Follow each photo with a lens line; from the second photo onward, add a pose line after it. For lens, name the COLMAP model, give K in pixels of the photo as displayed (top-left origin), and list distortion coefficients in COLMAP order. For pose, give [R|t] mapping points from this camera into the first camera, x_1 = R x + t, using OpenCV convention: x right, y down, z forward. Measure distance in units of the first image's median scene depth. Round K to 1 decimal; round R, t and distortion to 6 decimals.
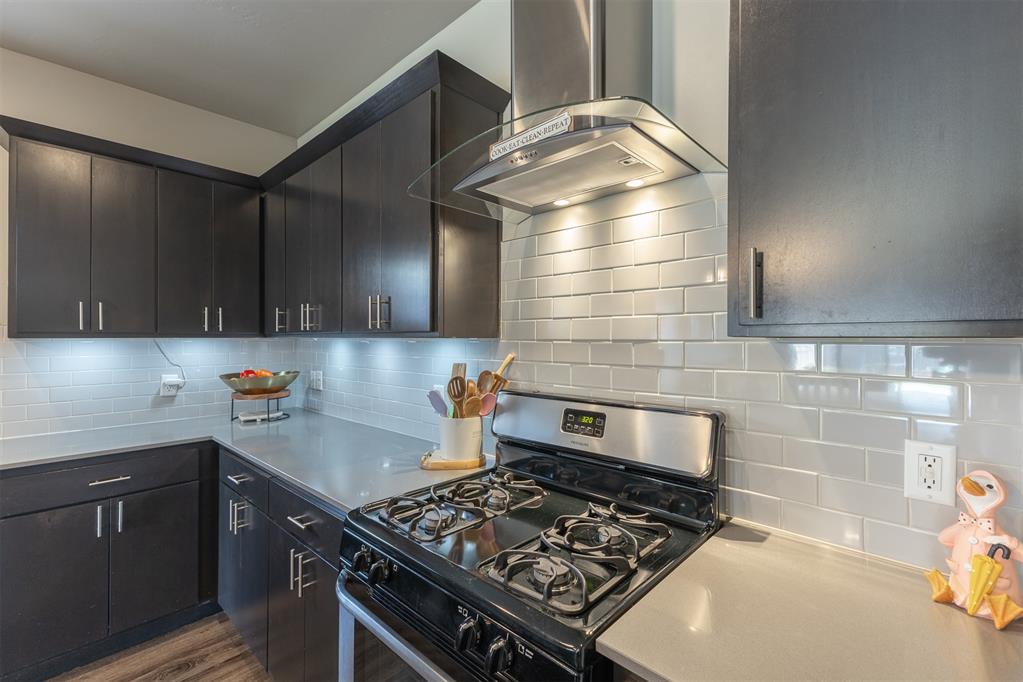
lens RADIAL K [[446.0, 0, 508.6], [0, 446.0, 337.2], [0, 0, 1]] dist [0.014553, -0.000431]
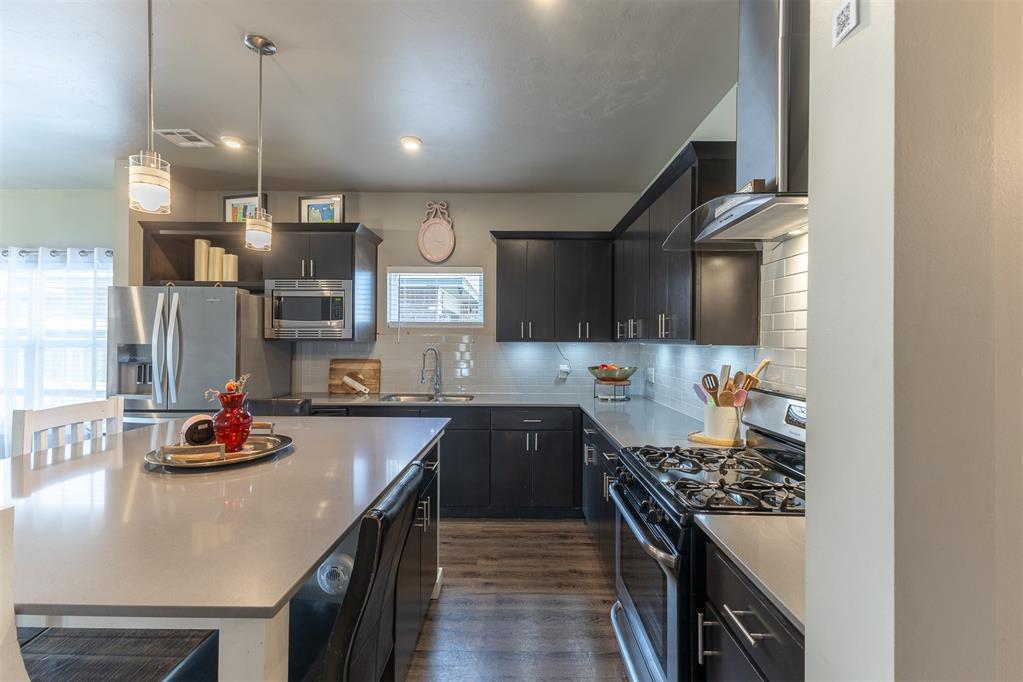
lens RADIAL K [[446.0, 0, 512.3], [0, 446.0, 339.0], [0, 0, 1]] dist [0.014553, -0.000431]
pose [[0.681777, 0.002519, -0.731556, 0.358111], [-0.003589, 0.999994, 0.000098, -0.011687], [0.731552, 0.002559, 0.681781, -0.270583]]
